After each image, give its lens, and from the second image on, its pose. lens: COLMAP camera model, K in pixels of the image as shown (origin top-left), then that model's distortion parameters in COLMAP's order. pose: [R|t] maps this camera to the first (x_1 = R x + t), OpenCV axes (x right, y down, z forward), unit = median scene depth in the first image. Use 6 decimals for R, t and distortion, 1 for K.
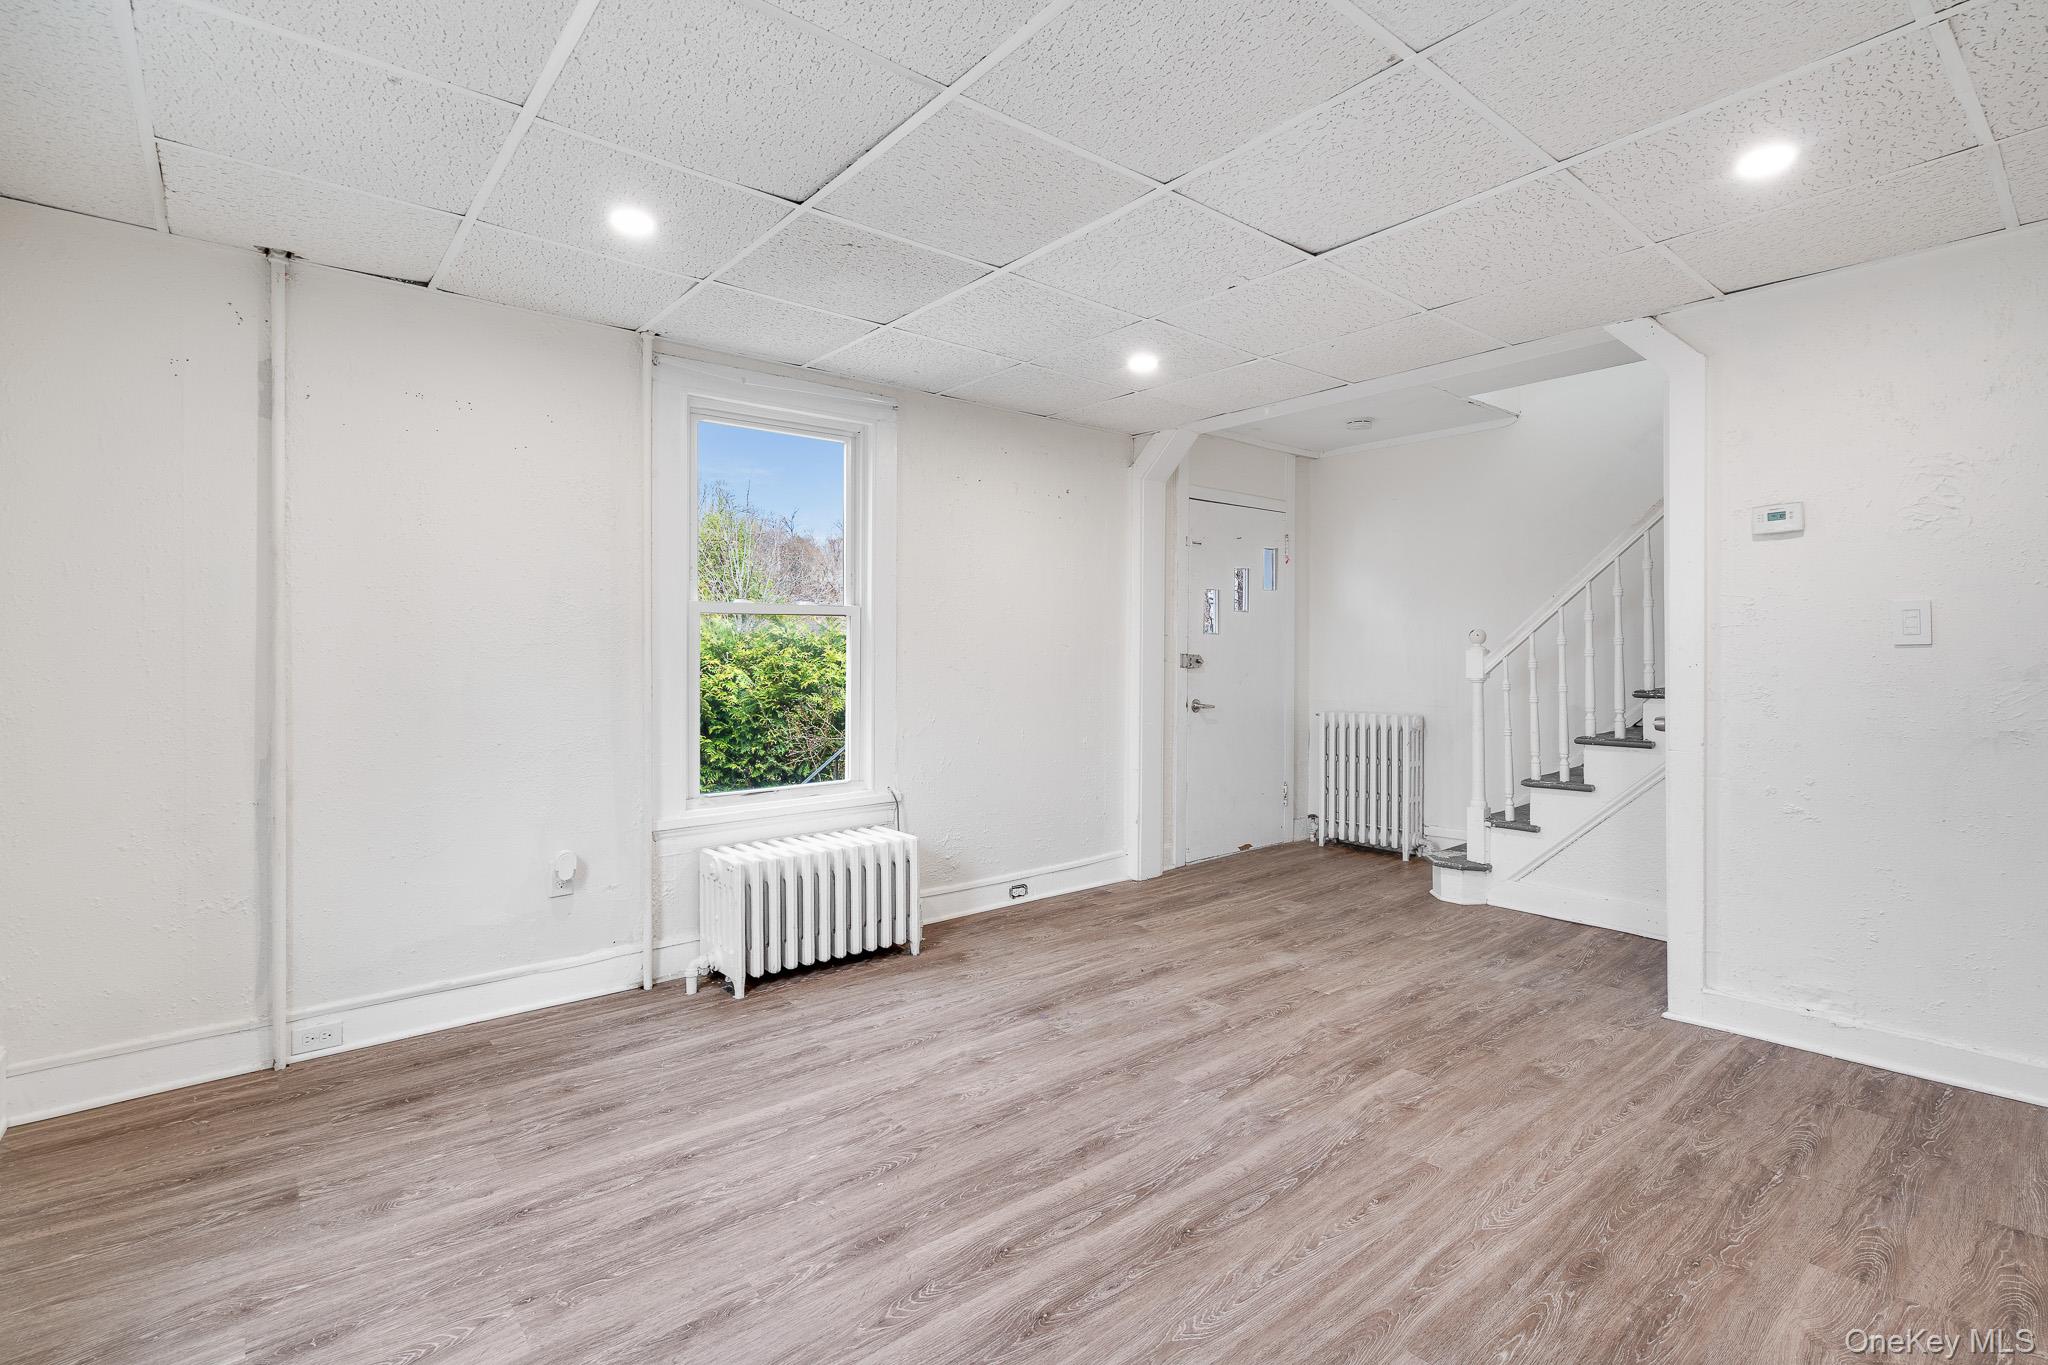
lens RADIAL K [[941.2, 0, 1003.3], [0, 941.2, 650.6], [0, 0, 1]] dist [-0.007118, 0.001919]
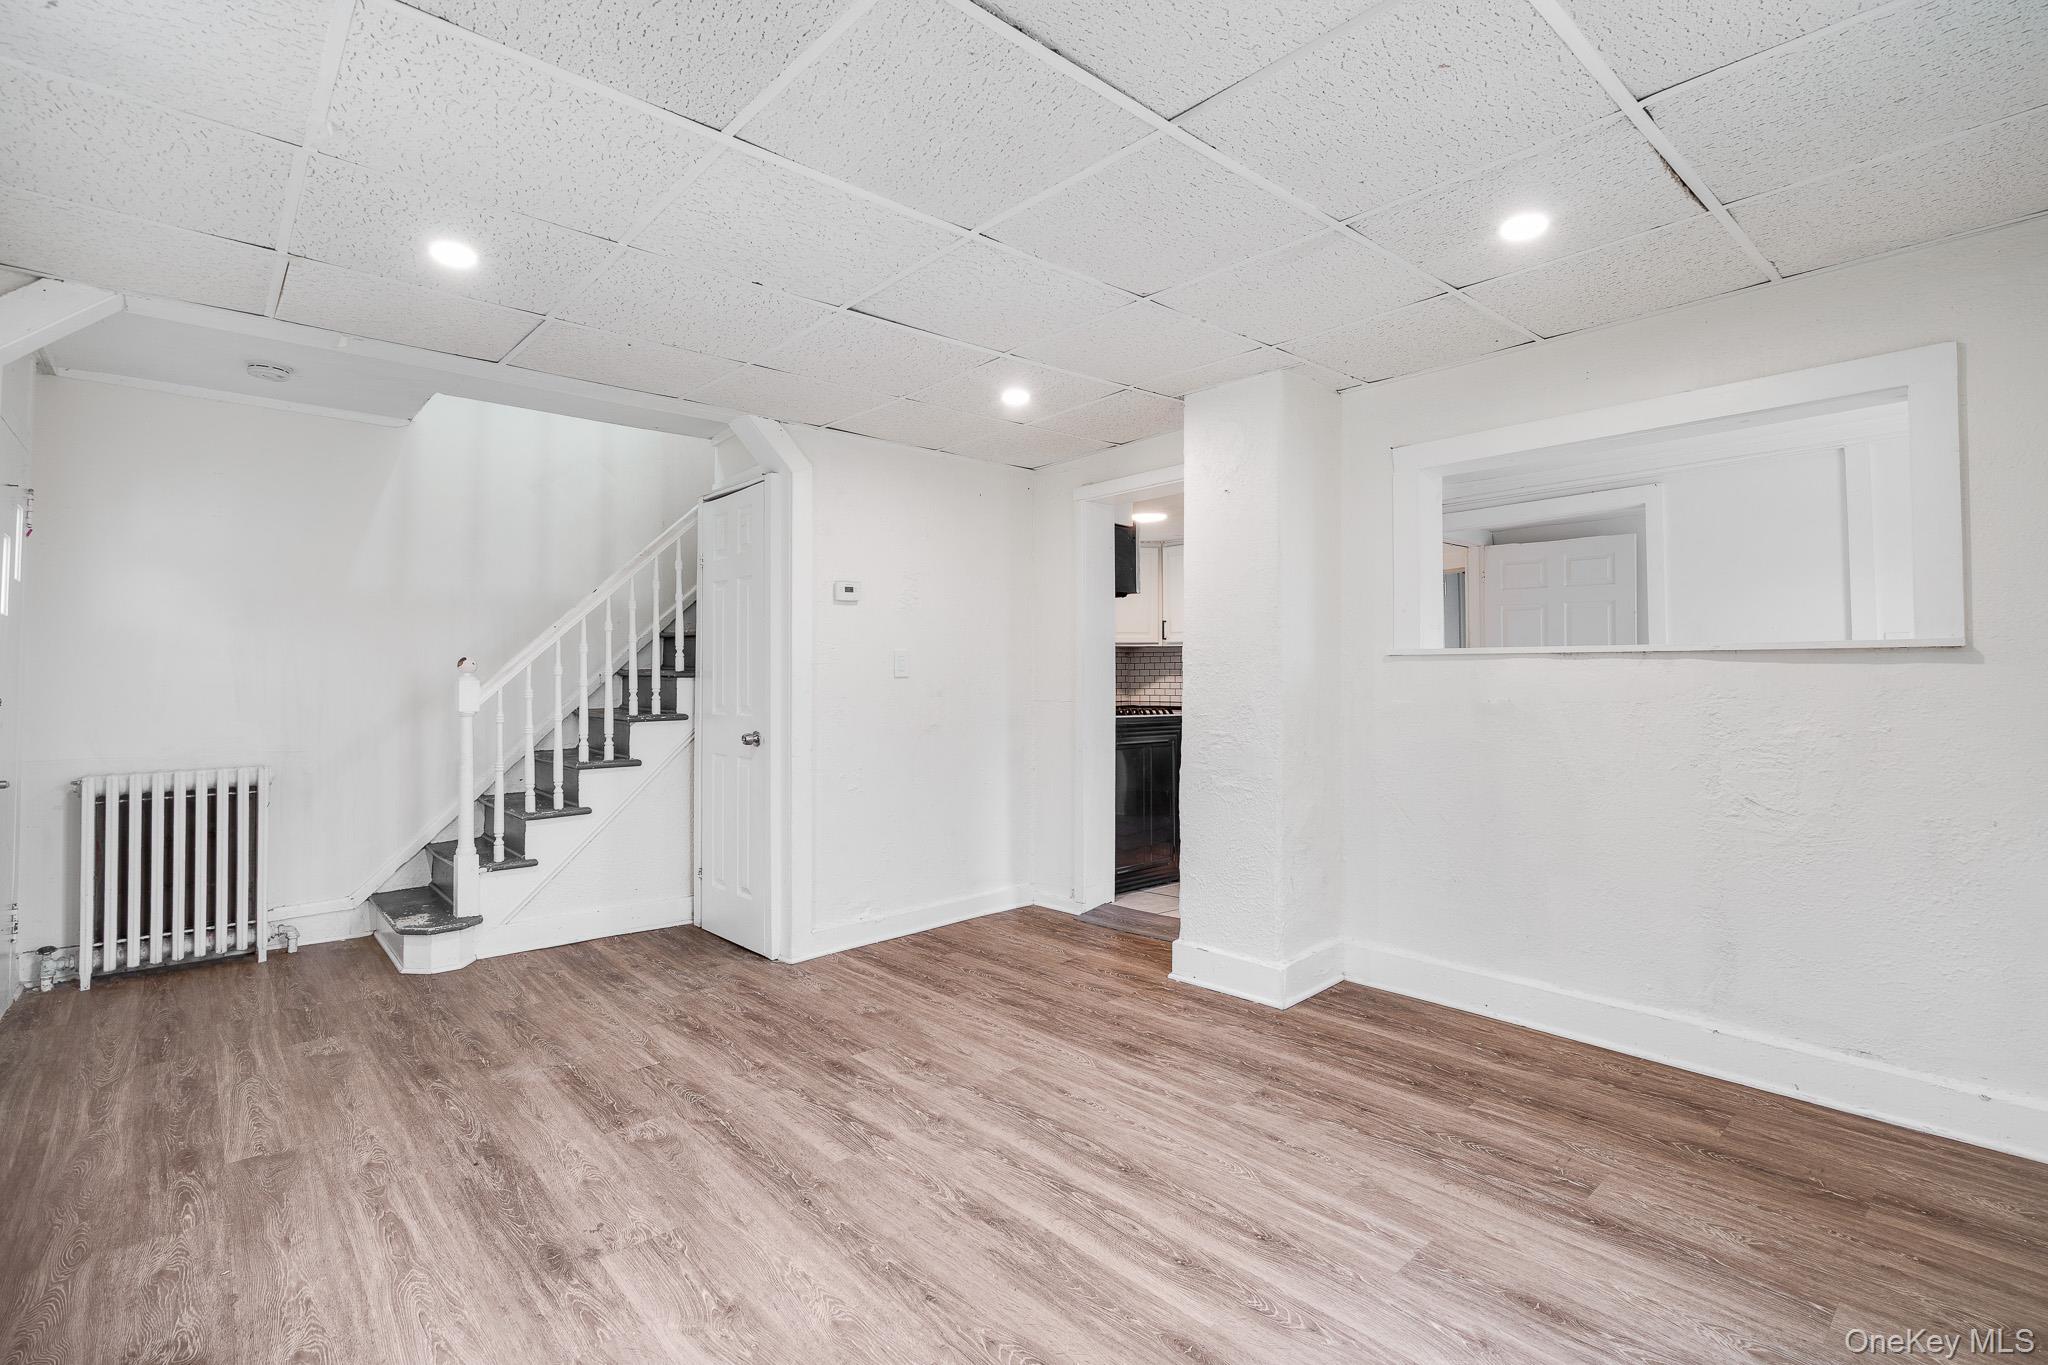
lens RADIAL K [[941.2, 0, 1048.2], [0, 941.2, 667.3], [0, 0, 1]] dist [-0.007118, 0.001919]
pose [[-0.062106, 0.010551, 0.998014, -0.709772], [-0.001193, 0.999943, -0.010645, -0.007255], [-0.998069, -0.001851, -0.062090, 0.830099]]
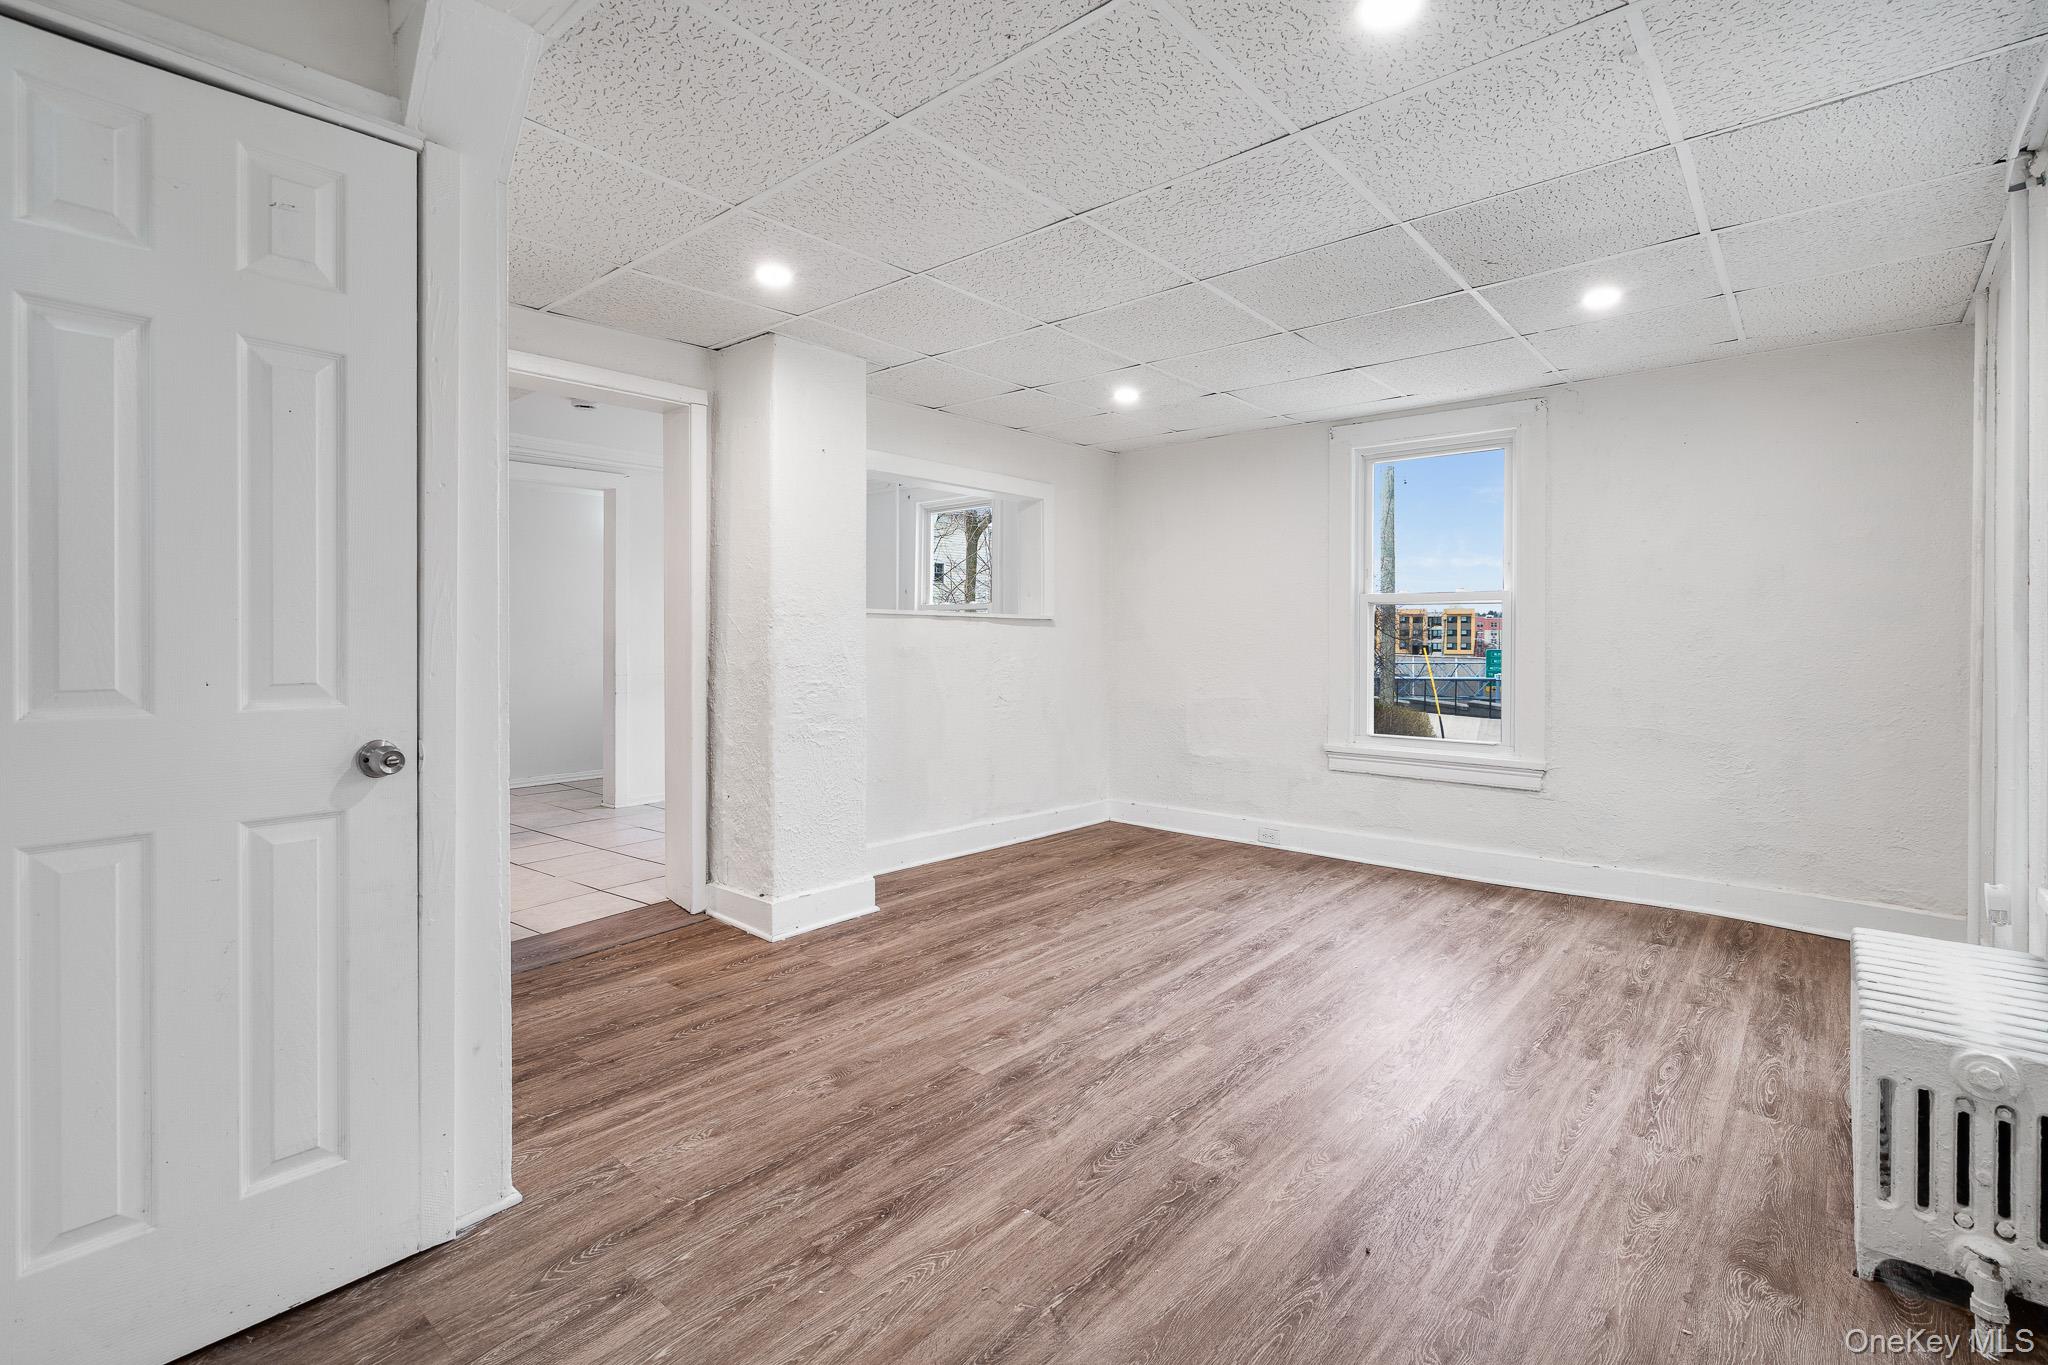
lens RADIAL K [[941.2, 0, 997.5], [0, 941.2, 646.0], [0, 0, 1]] dist [-0.007118, 0.001919]
pose [[-0.988524, 0.000119, -0.151062, 0.548771], [-0.000039, 0.999999, 0.001043, 0.017546], [0.151062, 0.001037, -0.988524, 1.914238]]
